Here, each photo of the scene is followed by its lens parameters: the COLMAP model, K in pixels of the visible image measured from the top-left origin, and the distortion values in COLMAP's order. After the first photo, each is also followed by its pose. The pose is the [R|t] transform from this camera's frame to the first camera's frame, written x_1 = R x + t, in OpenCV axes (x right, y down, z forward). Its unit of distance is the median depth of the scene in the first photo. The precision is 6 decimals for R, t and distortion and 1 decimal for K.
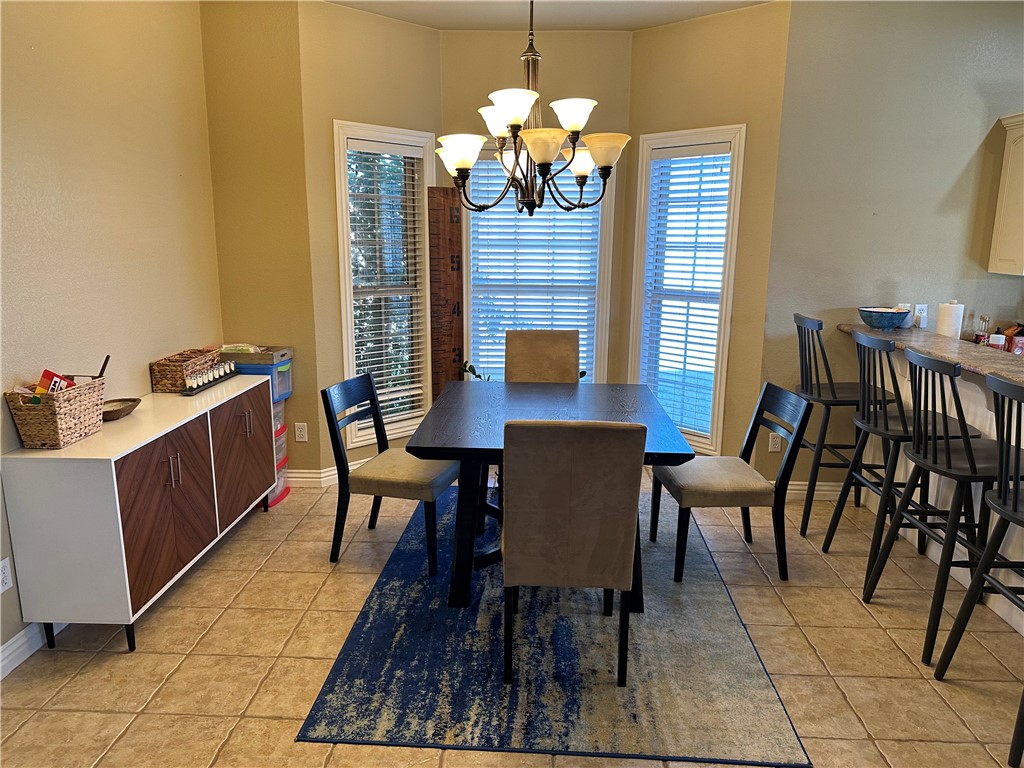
lens RADIAL K [[708.6, 0, 515.3], [0, 708.6, 385.9], [0, 0, 1]] dist [0.062038, -0.087741]
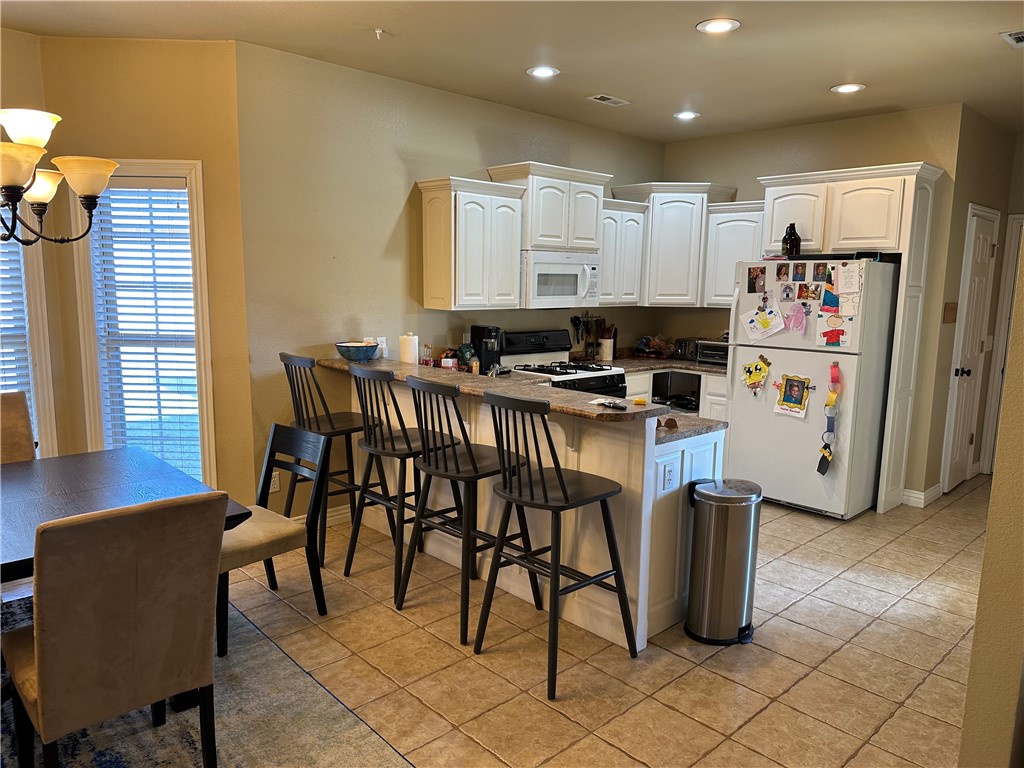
lens RADIAL K [[708.6, 0, 515.3], [0, 708.6, 385.9], [0, 0, 1]] dist [0.062038, -0.087741]
pose [[0.701904, -0.102837, 0.704808, -0.092393], [0.136668, 0.990581, 0.008429, -0.017462], [-0.699037, 0.090409, 0.709348, 0.050773]]
